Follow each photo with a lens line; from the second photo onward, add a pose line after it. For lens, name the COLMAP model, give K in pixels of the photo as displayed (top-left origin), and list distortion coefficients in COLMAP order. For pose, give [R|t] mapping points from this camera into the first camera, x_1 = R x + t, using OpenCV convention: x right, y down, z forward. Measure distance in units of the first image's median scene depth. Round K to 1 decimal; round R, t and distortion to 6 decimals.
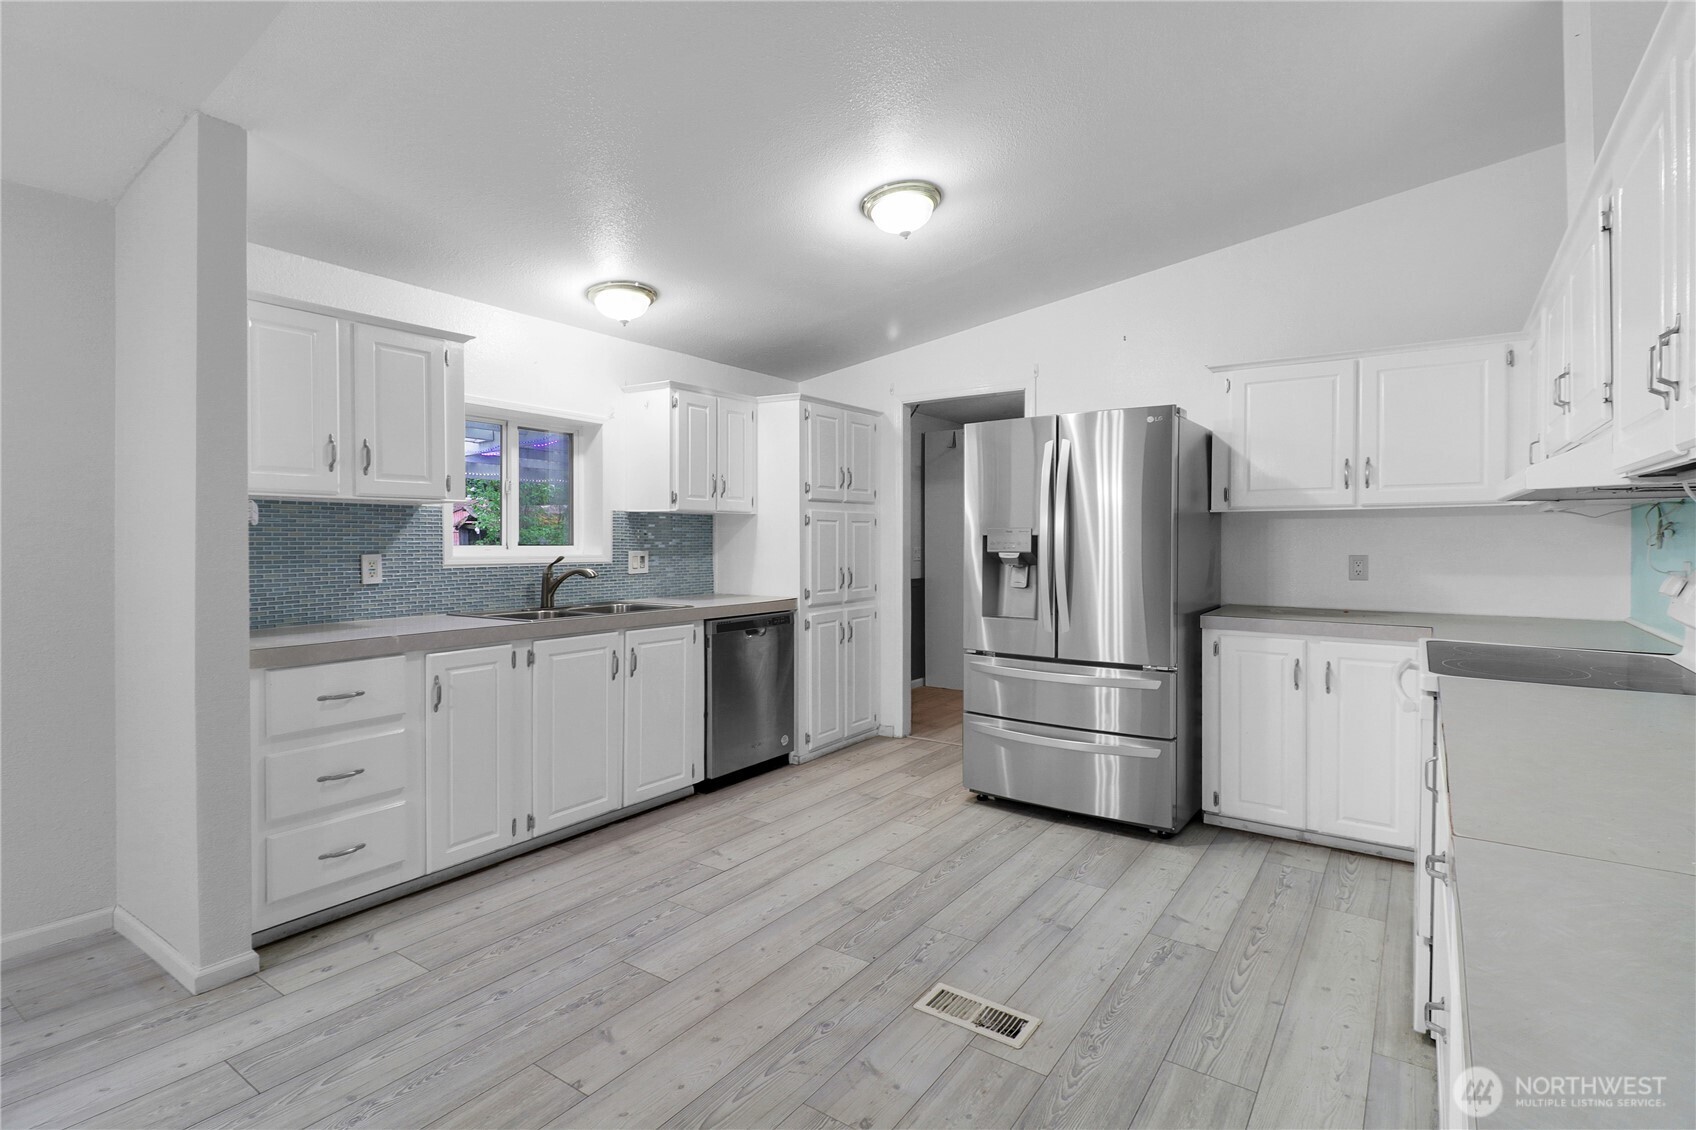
lens RADIAL K [[820.2, 0, 851.7], [0, 820.2, 543.1], [0, 0, 1]] dist [0.000356, -0.011970]
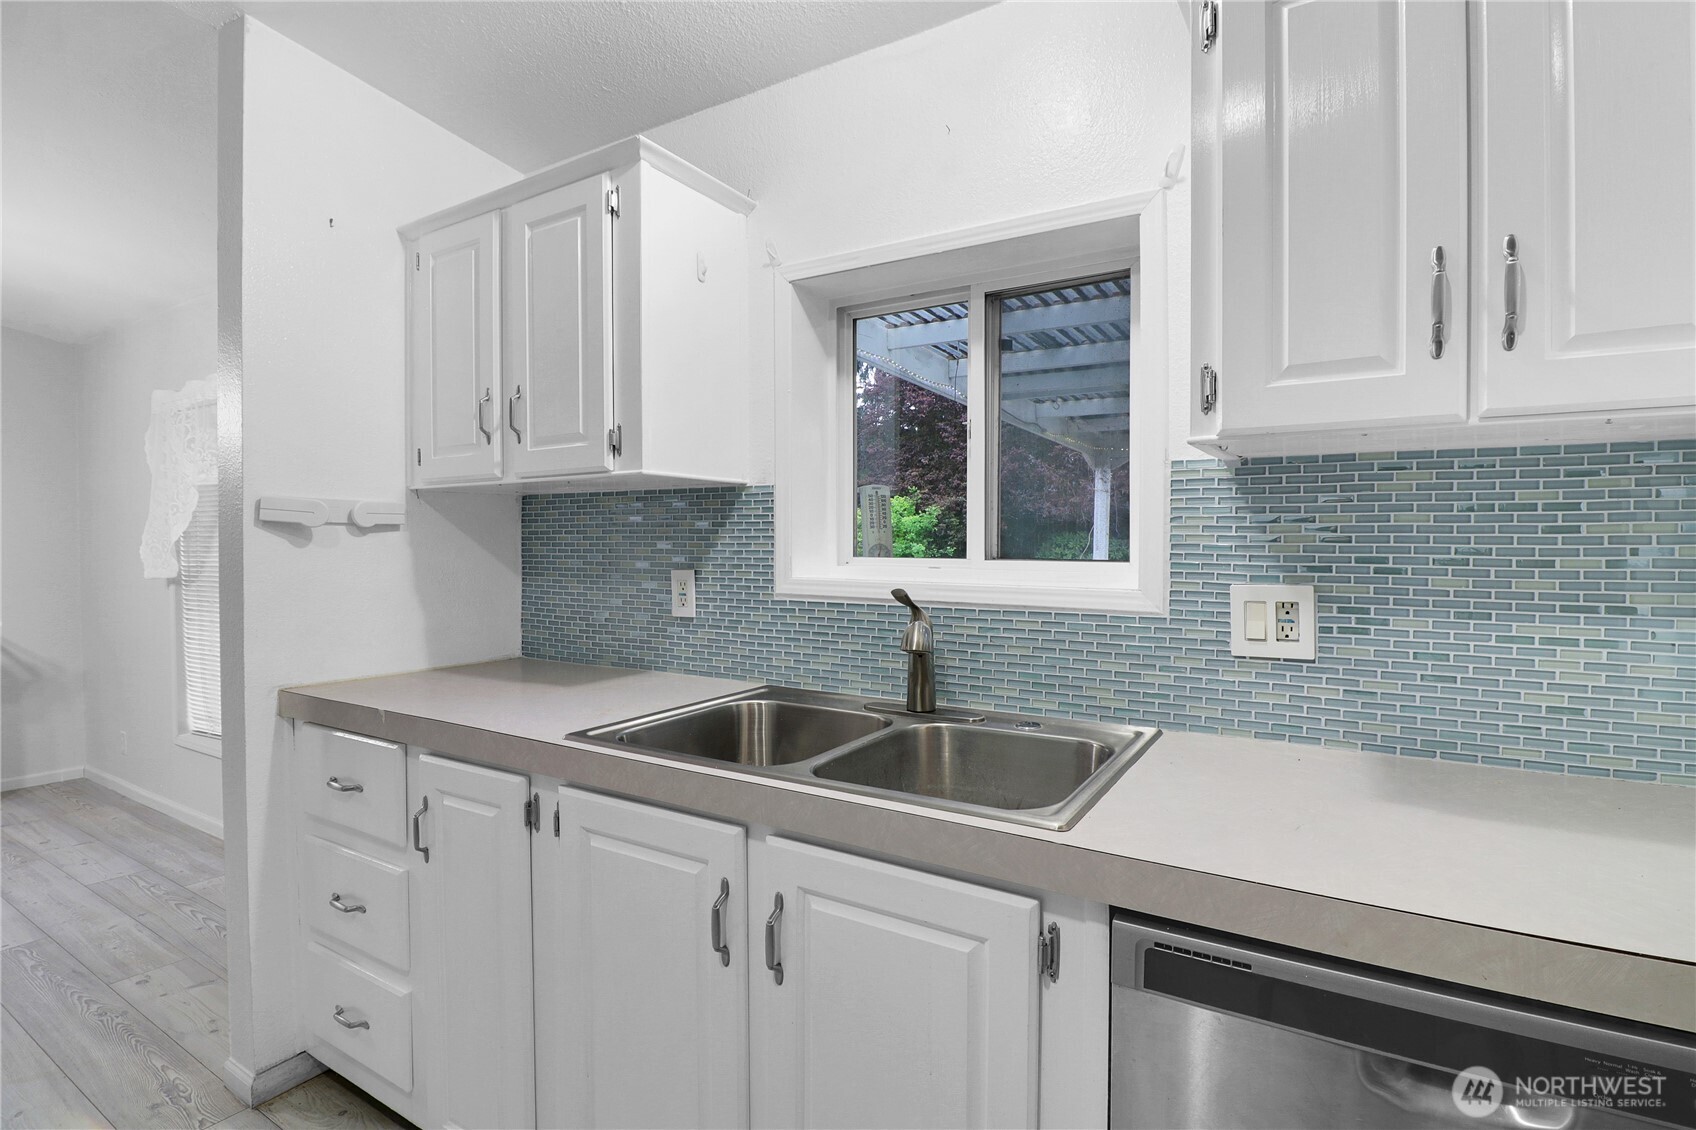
lens RADIAL K [[820.2, 0, 851.7], [0, 820.2, 543.1], [0, 0, 1]] dist [0.000356, -0.011970]
pose [[0.057627, -0.001720, -0.998337, 0.042497], [-0.004228, 0.999989, -0.001967, -0.005229], [0.998329, 0.004334, 0.057619, 0.914466]]
